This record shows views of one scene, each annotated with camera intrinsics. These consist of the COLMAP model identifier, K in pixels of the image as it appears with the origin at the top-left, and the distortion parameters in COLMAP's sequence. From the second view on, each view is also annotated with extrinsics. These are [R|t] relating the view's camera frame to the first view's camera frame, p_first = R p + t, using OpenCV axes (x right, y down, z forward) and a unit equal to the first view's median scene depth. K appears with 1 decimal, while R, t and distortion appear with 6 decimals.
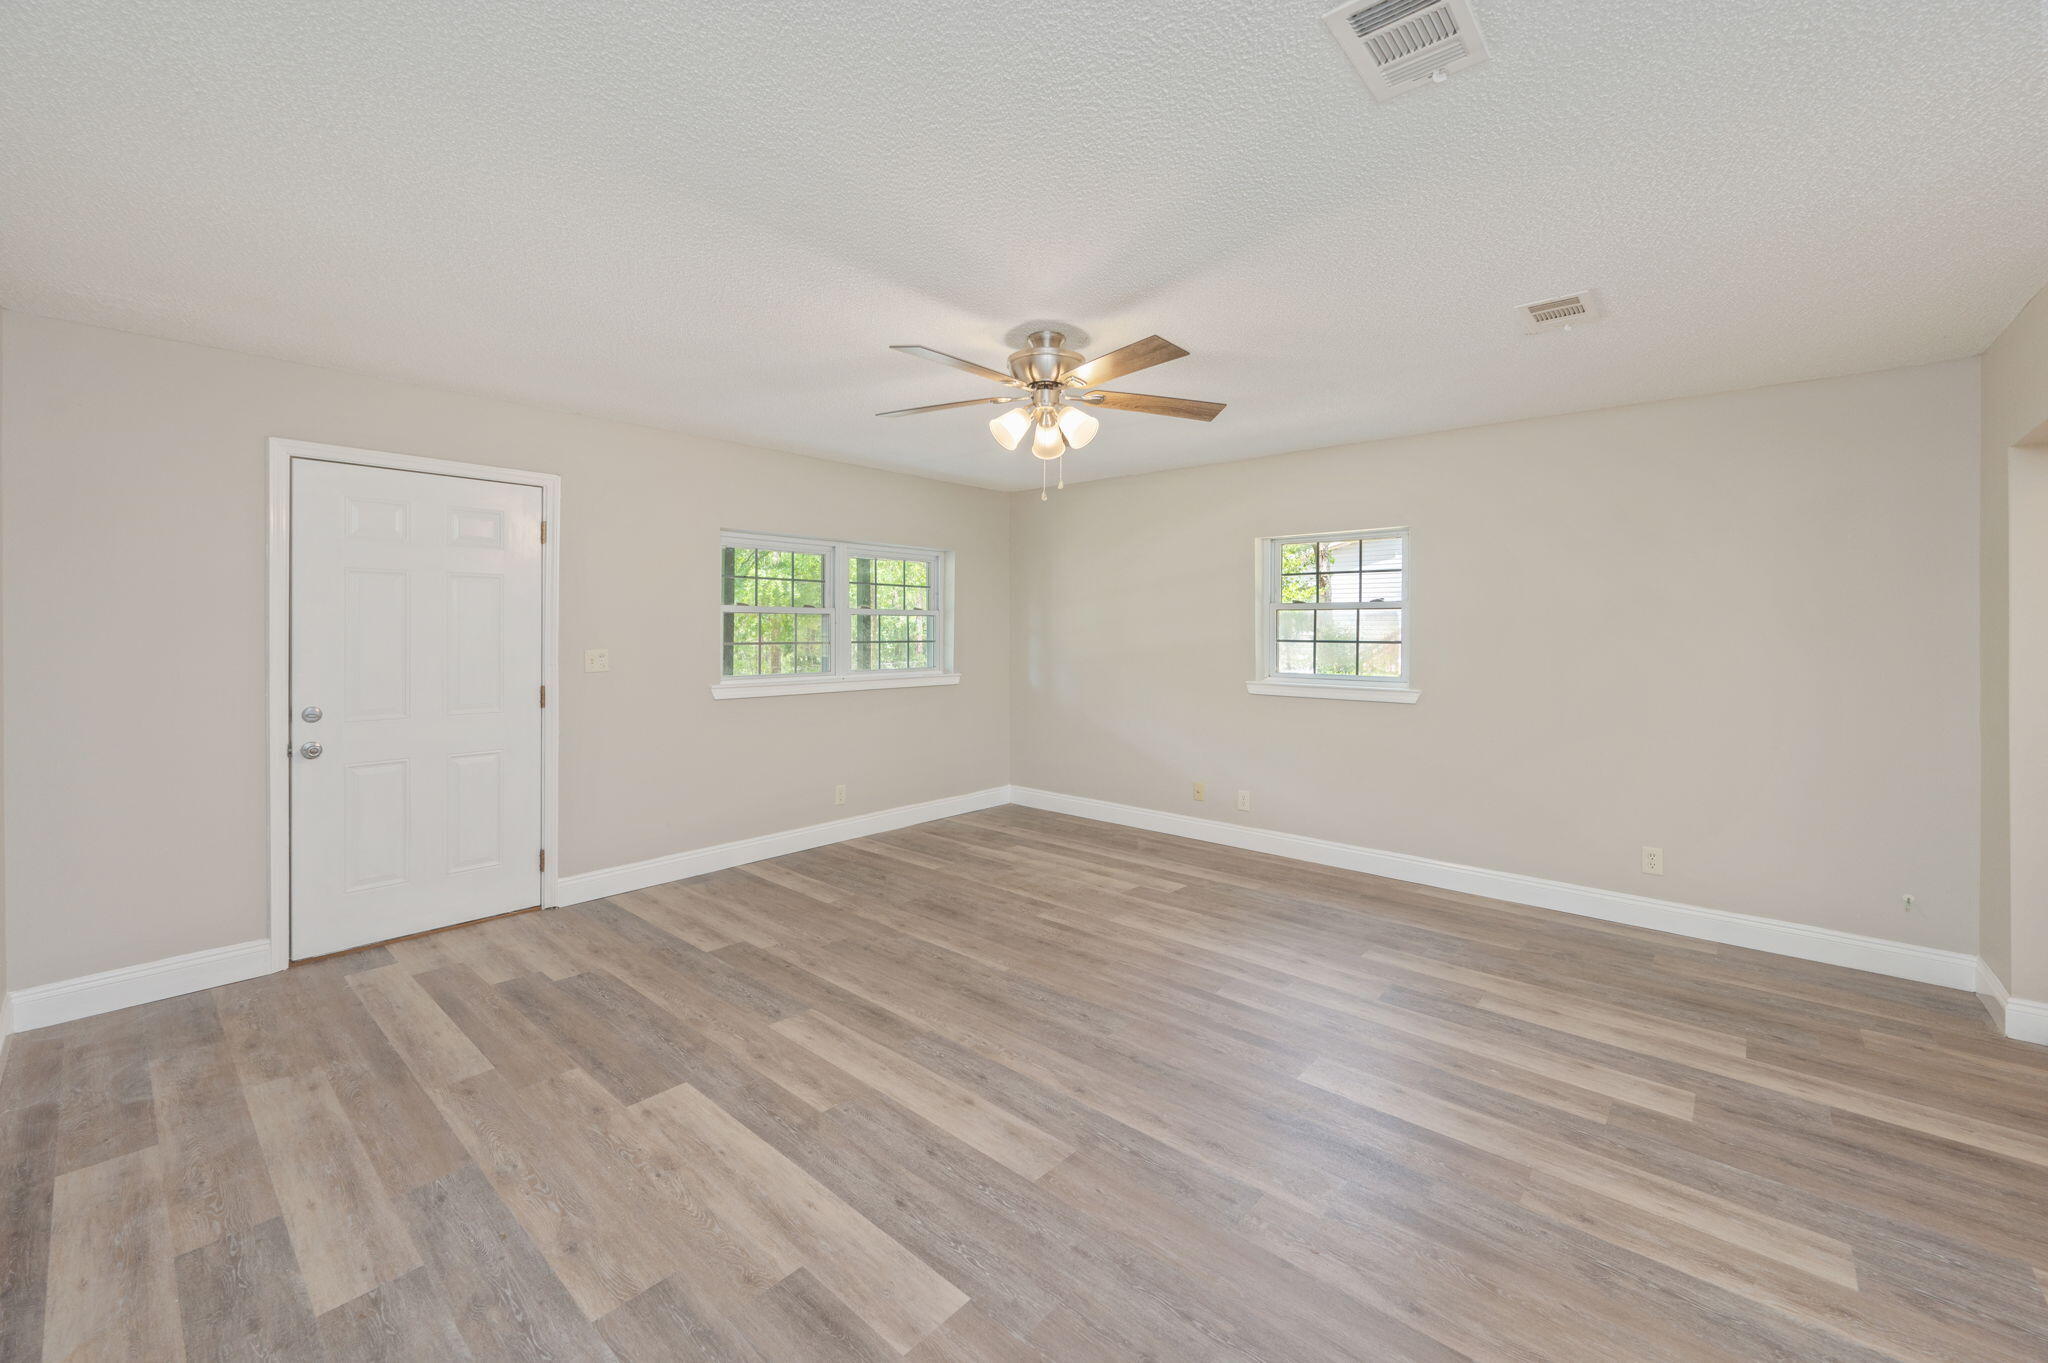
lens RADIAL K [[829.7, 0, 1015.5], [0, 829.7, 687.1], [0, 0, 1]] dist [0.000451, 0.000356]
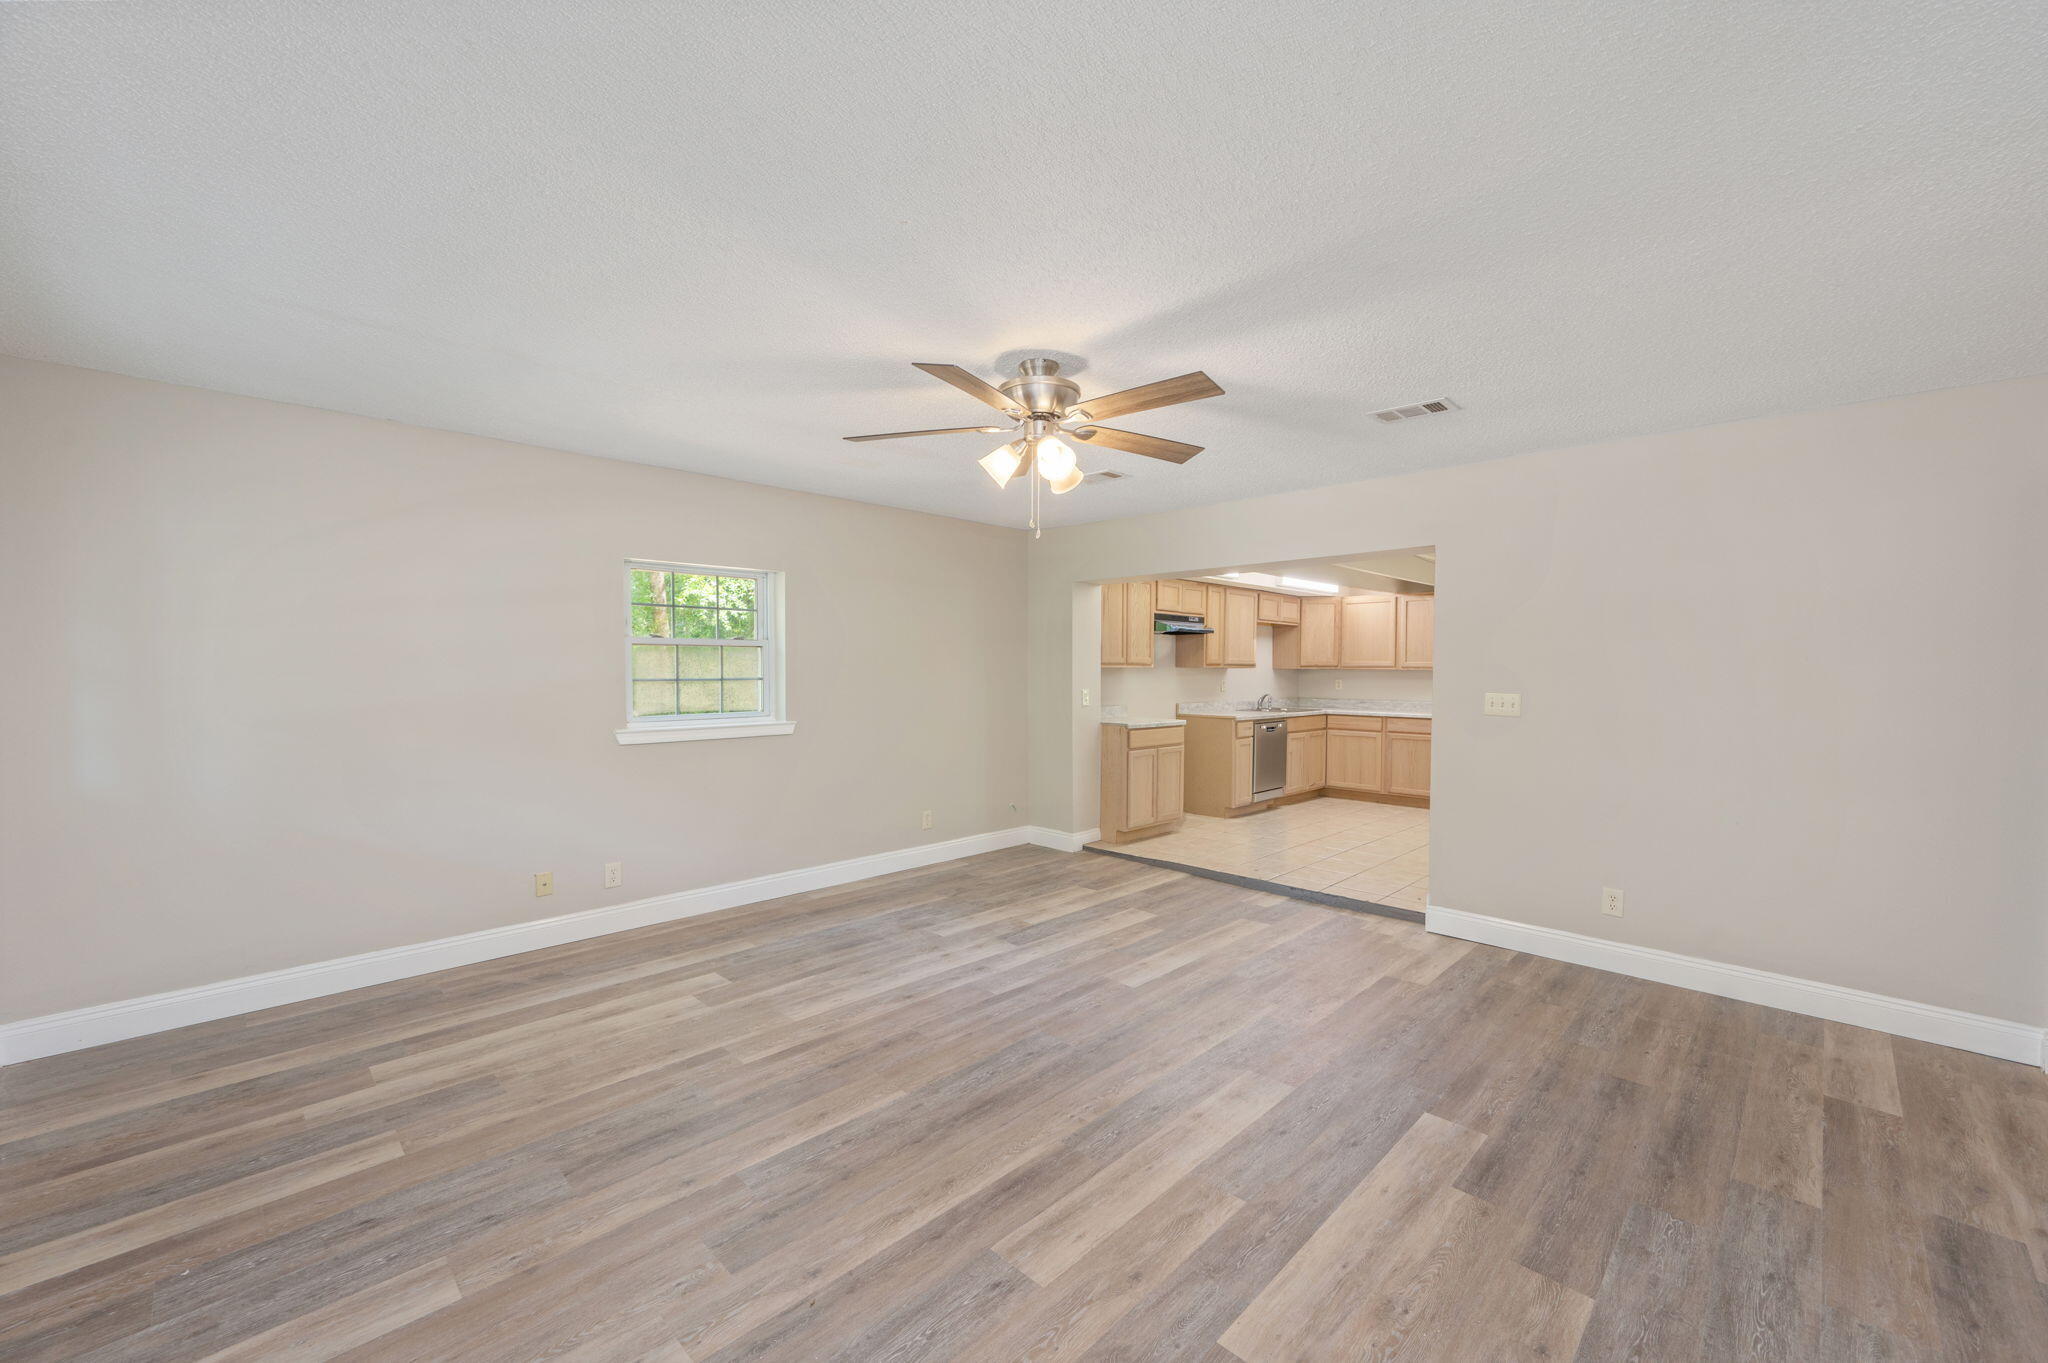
lens RADIAL K [[820.6, 0, 1040.9], [0, 820.6, 681.1], [0, 0, 1]] dist [0.000632, 0.000052]
pose [[0.034696, -0.025469, 0.999073, -0.923713], [0.065081, 0.997611, 0.023172, -0.082043], [-0.997277, 0.064216, 0.036270, 0.940059]]
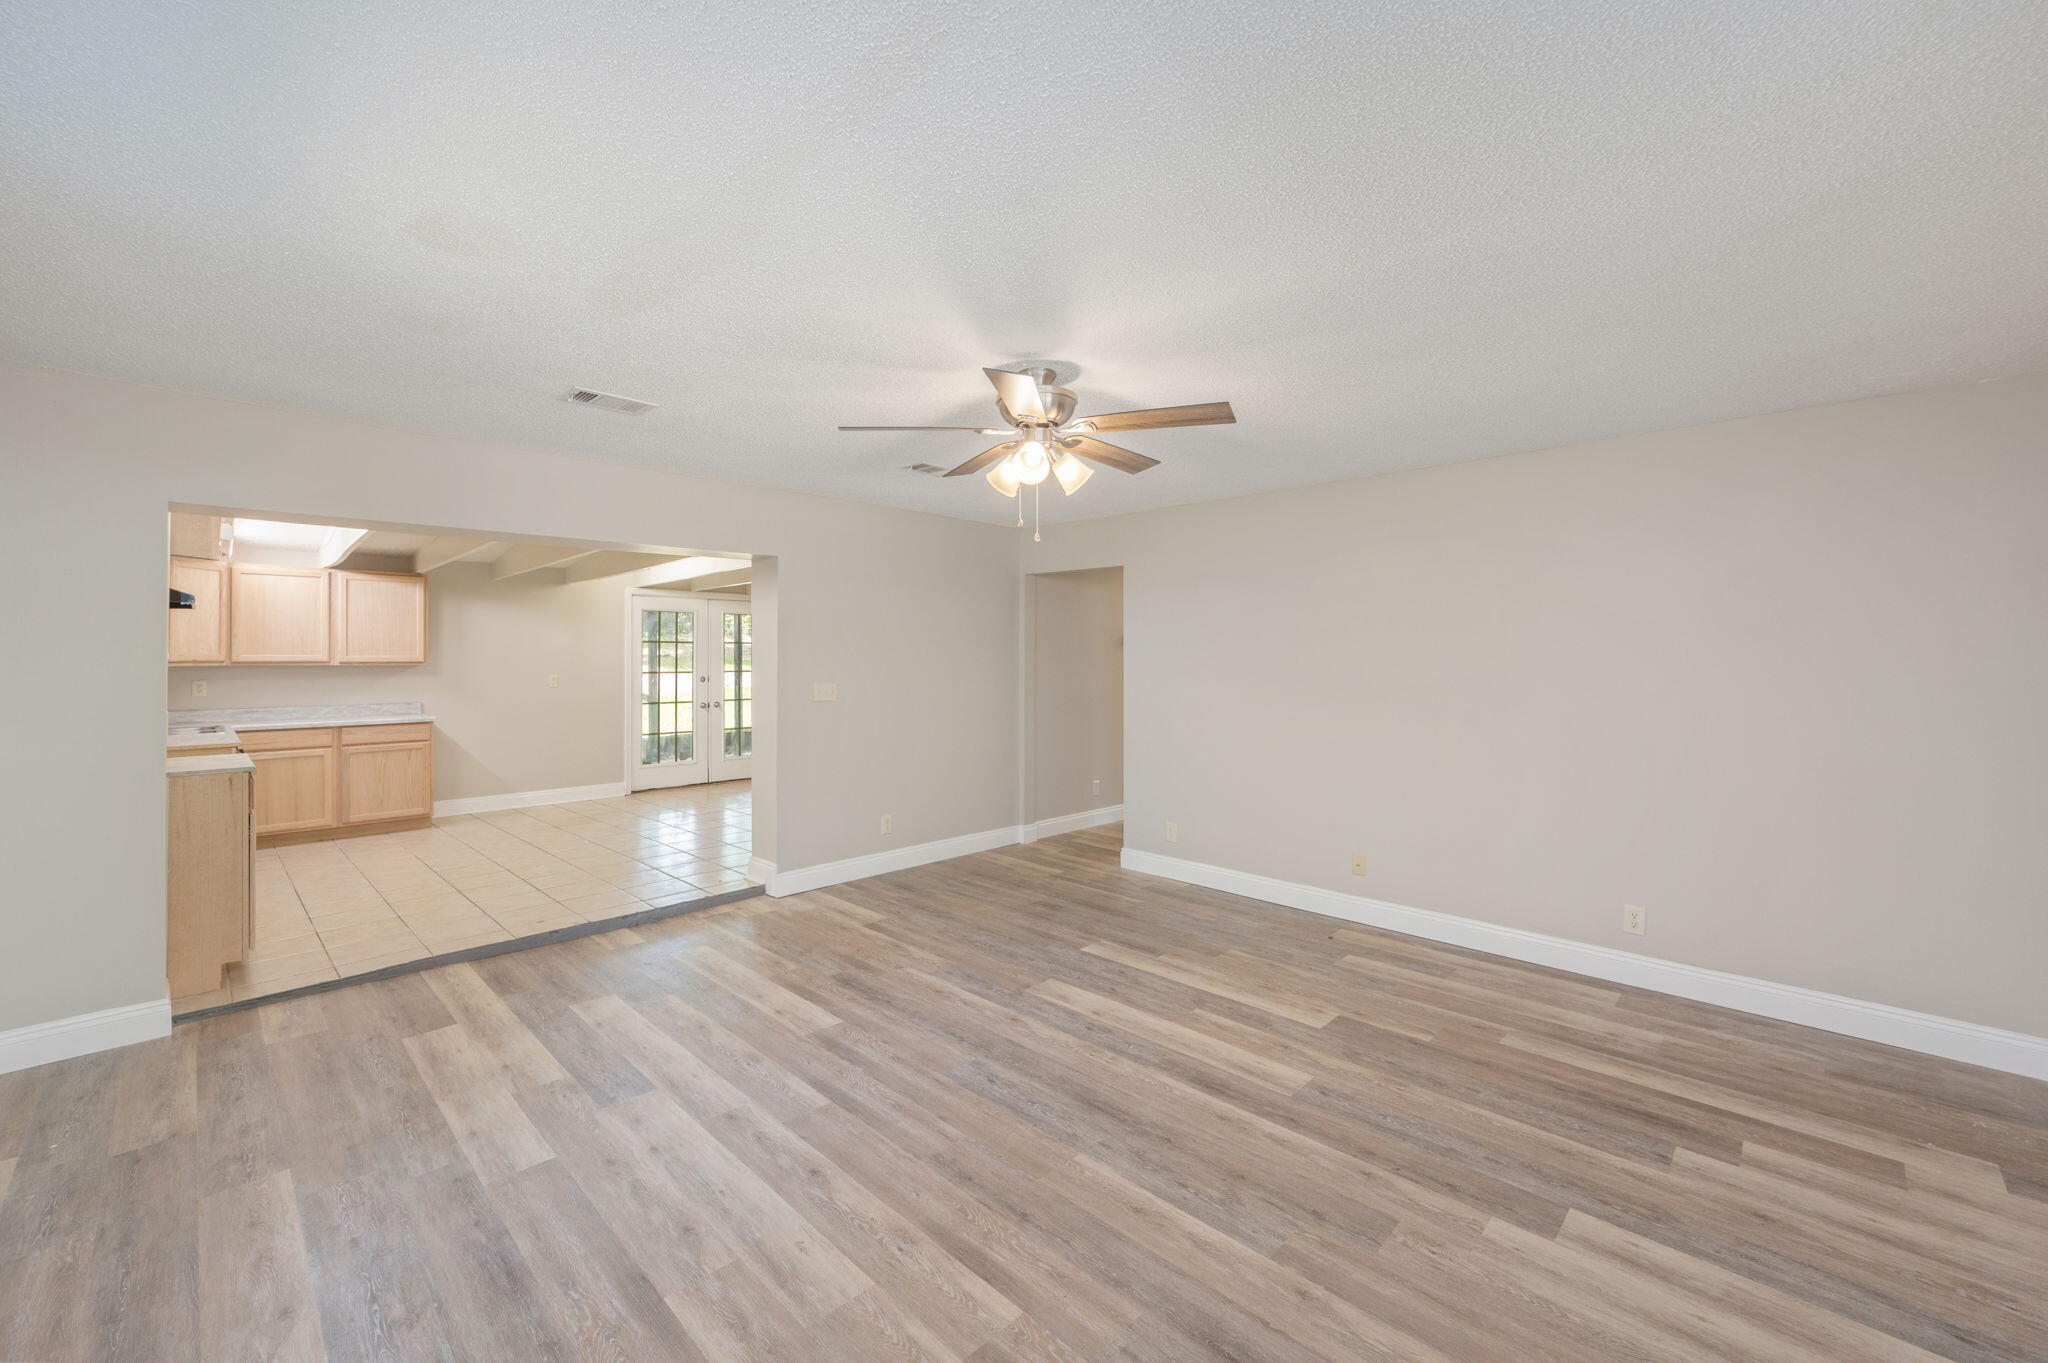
lens RADIAL K [[815.0, 0, 1023.5], [0, 815.0, 652.8], [0, 0, 1]] dist [0.001003, 0.000189]
pose [[-0.999287, -0.006154, 0.037245, 0.014910], [-0.003828, 0.998056, 0.062212, -0.154013], [-0.037556, 0.062025, -0.997368, 1.935476]]
